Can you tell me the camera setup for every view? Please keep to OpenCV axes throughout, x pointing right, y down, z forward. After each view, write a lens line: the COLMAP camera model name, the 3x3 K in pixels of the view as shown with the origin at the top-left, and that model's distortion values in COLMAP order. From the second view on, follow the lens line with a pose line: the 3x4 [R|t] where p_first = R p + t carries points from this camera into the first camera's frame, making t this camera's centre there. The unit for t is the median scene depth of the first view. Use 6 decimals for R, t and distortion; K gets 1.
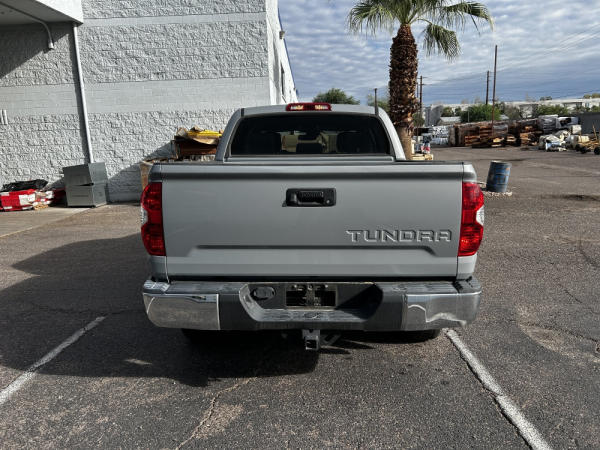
lens RADIAL K [[453.5, 0, 300.0], [0, 453.5, 225.0], [0, 0, 1]] dist [0.043897, -0.040173]
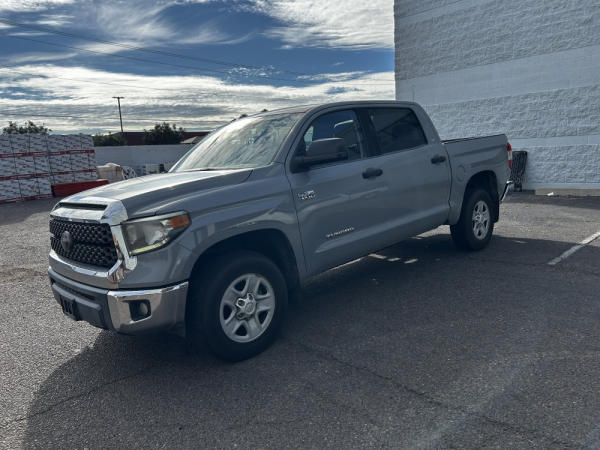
lens RADIAL K [[455.6, 0, 299.5], [0, 455.6, 228.2], [0, 0, 1]] dist [0.037861, -0.035841]
pose [[-0.701089, -0.040898, 0.711900, -0.281668], [0.215244, 0.939647, 0.265957, -0.117602], [-0.679812, 0.339691, -0.649973, 0.750204]]
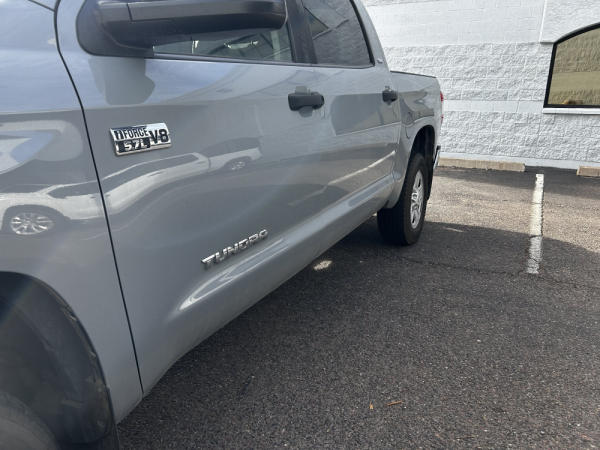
lens RADIAL K [[453.5, 0, 300.0], [0, 453.5, 225.0], [0, 0, 1]] dist [0.043897, -0.040173]
pose [[-0.899400, -0.097366, 0.426145, -0.137803], [0.086587, 0.915879, 0.392006, -0.074080], [-0.428465, 0.389469, -0.815311, 0.611203]]
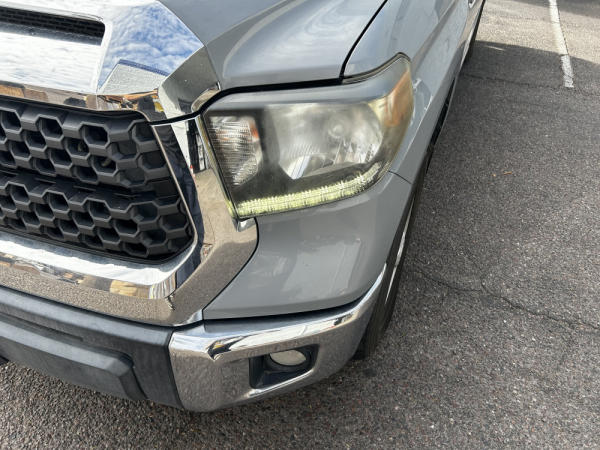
lens RADIAL K [[453.5, 0, 300.0], [0, 453.5, 225.0], [0, 0, 1]] dist [0.043897, -0.040173]
pose [[-0.935606, -0.233235, 0.265036, -0.076477], [0.029712, 0.696028, 0.717400, -0.108543], [-0.351795, 0.679078, -0.644278, 0.701081]]
